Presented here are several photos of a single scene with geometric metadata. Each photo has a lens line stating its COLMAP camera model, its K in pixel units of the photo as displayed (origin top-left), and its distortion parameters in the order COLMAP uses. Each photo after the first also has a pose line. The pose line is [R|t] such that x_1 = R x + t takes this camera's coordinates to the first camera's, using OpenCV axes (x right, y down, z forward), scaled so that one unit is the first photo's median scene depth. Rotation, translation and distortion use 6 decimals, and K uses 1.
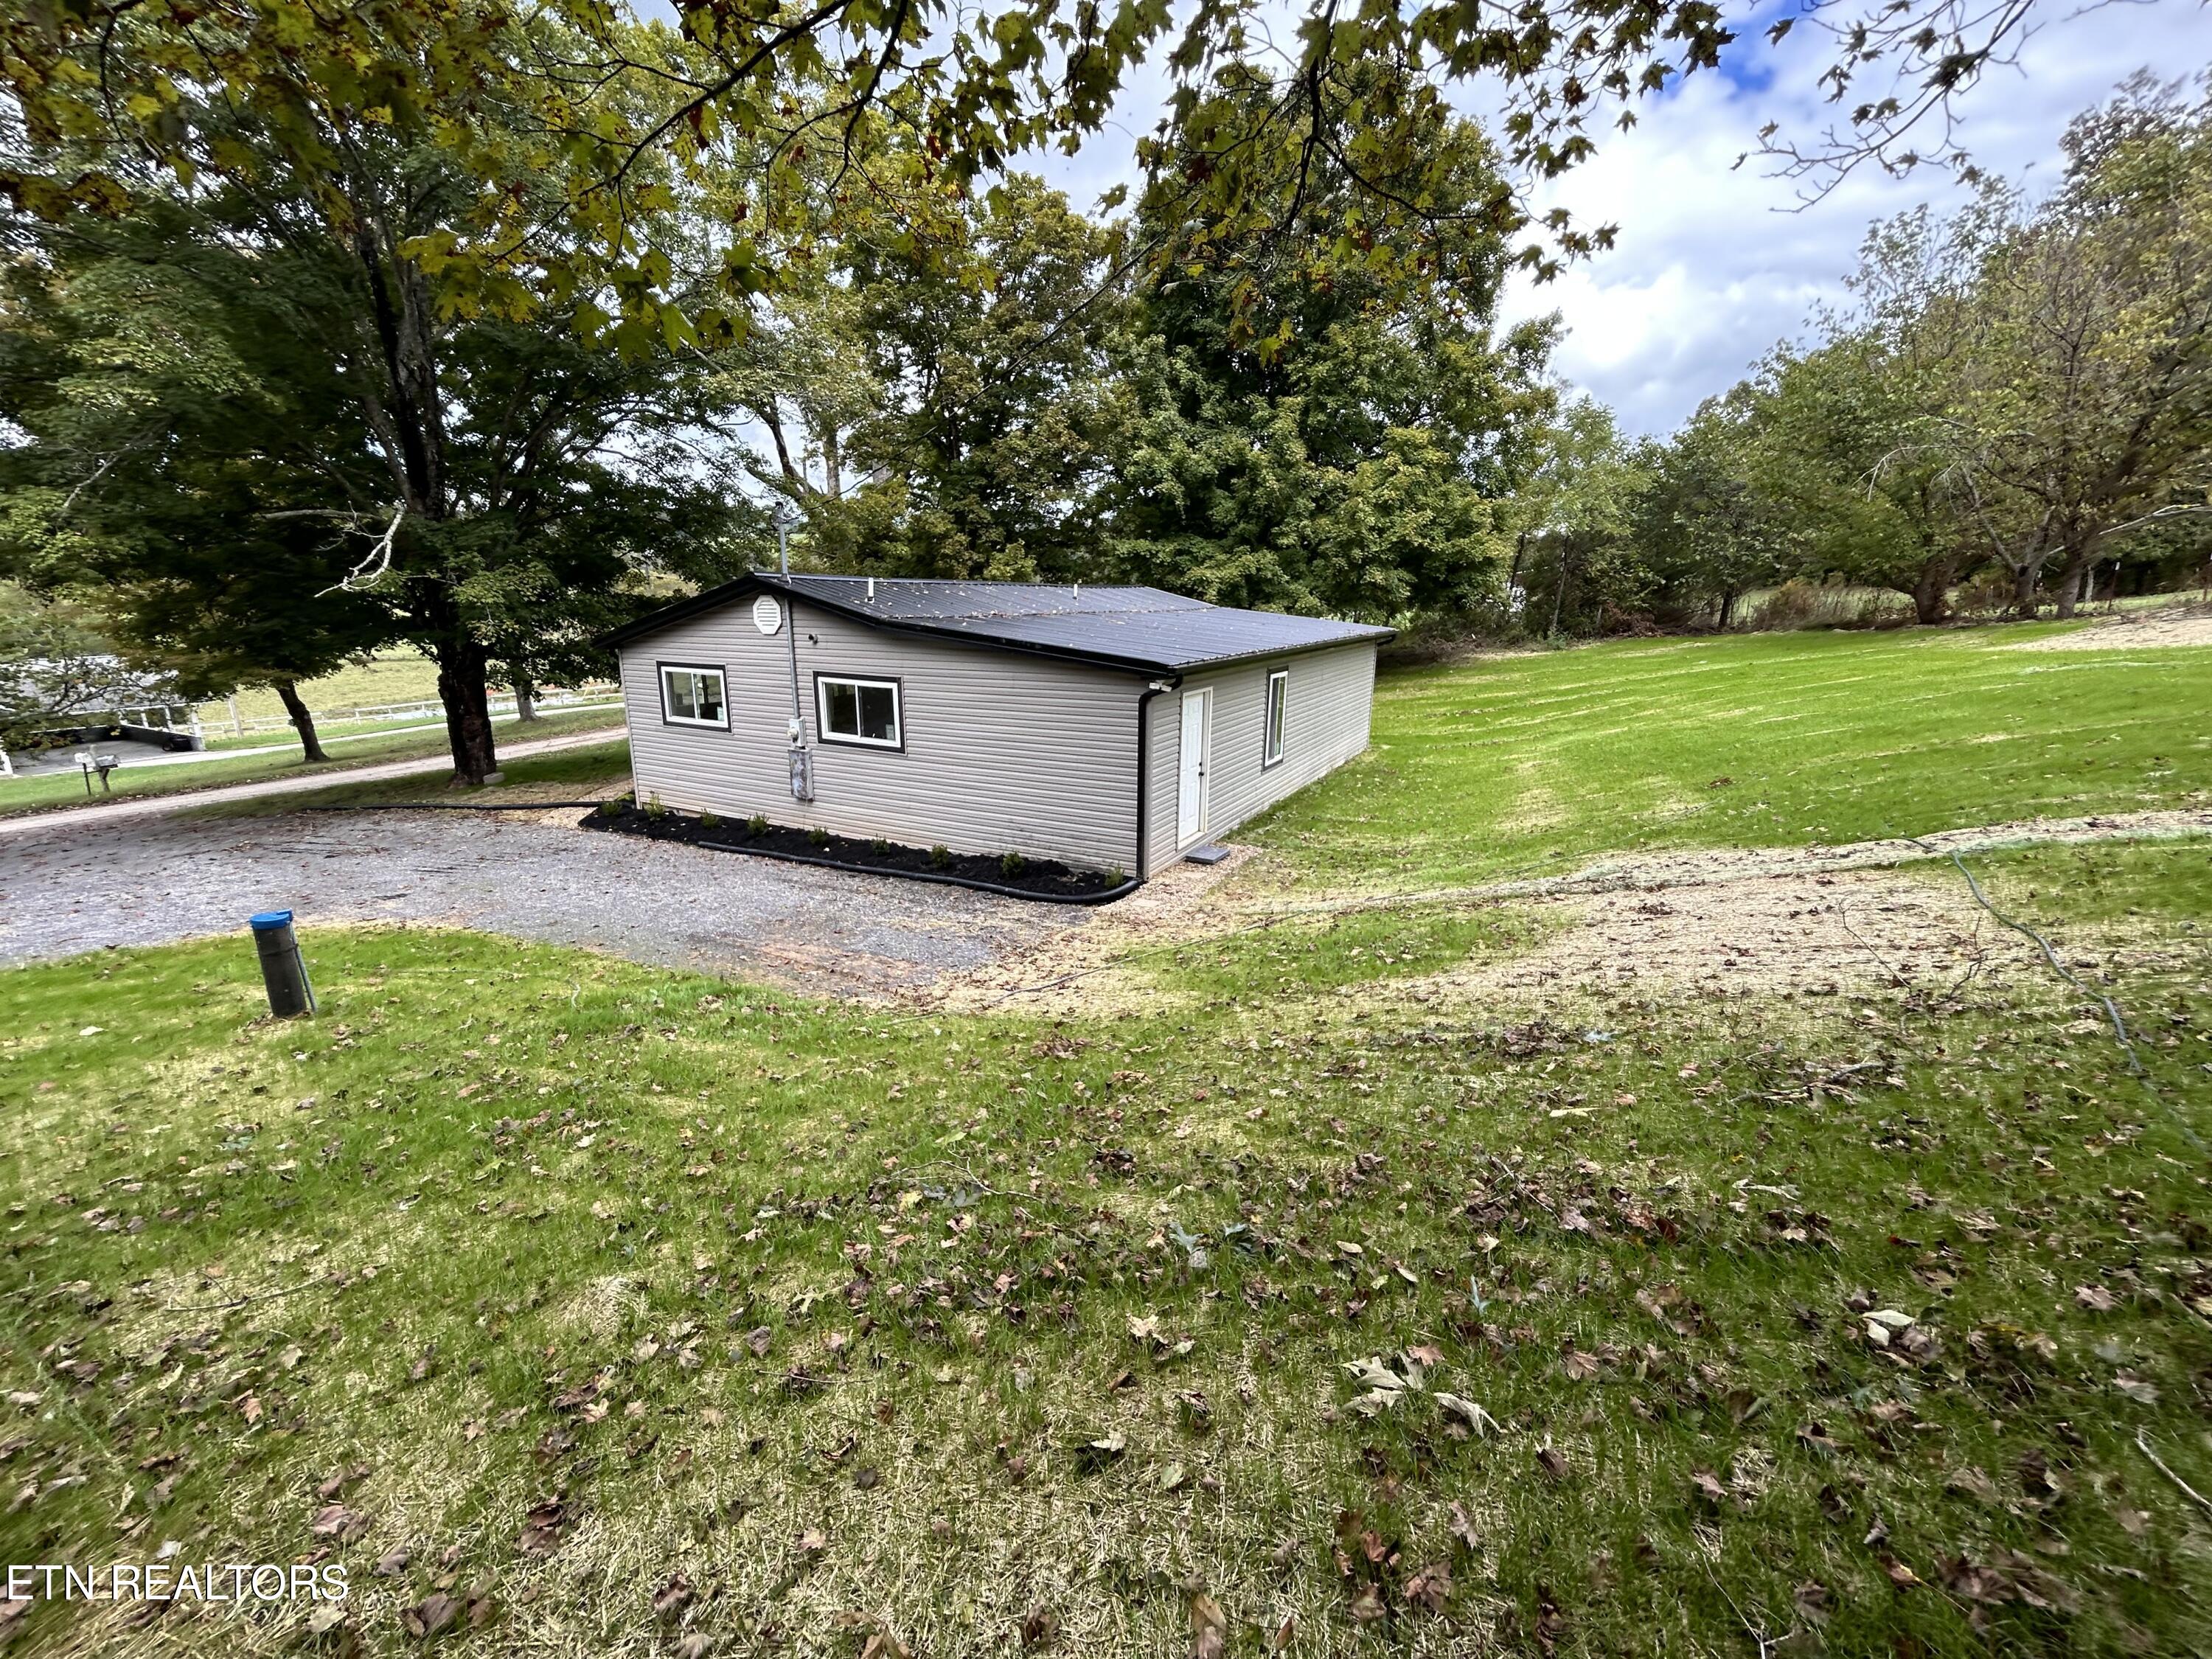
lens RADIAL K [[887.8, 0, 1106.0], [0, 887.8, 829.5], [0, 0, 1]] dist [-0.001241, 0.000003]
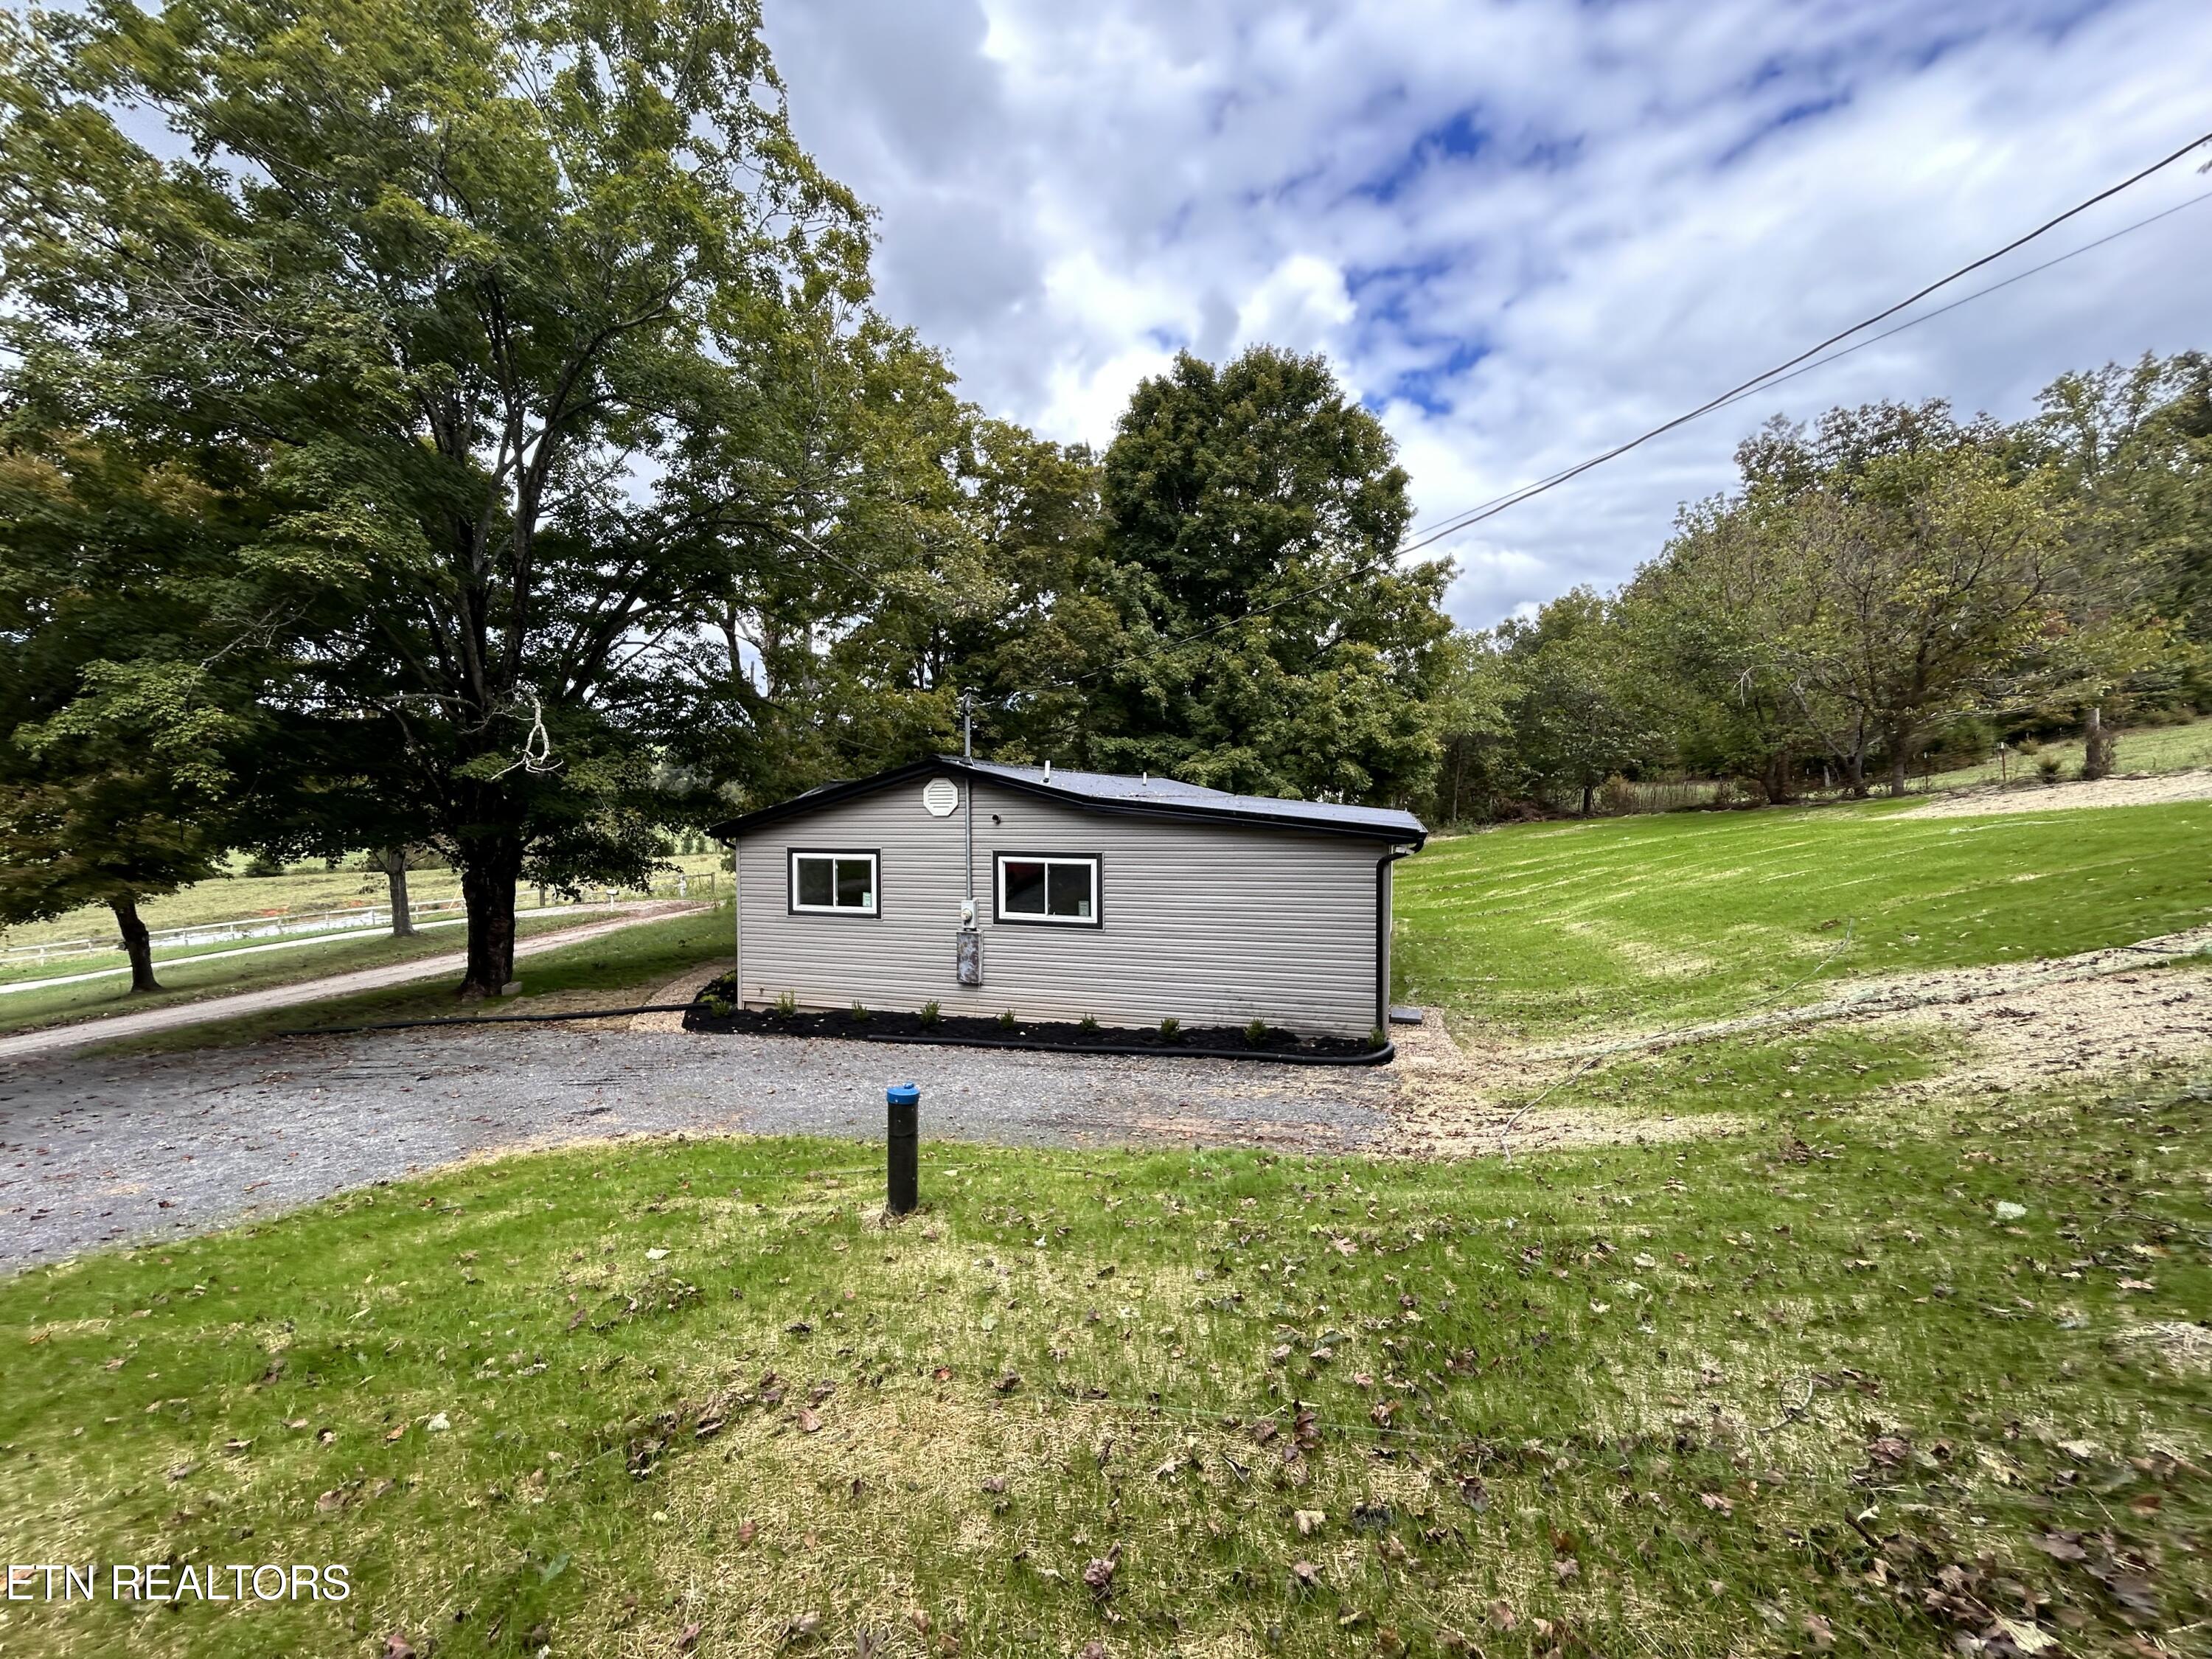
lens RADIAL K [[887.8, 0, 1106.0], [0, 887.8, 829.5], [0, 0, 1]] dist [-0.001241, 0.000003]
pose [[0.982914, -0.017728, 0.183210, -0.345443], [0.057961, 0.974525, -0.216660, 0.017882], [-0.174702, 0.223577, 0.958902, 0.020818]]
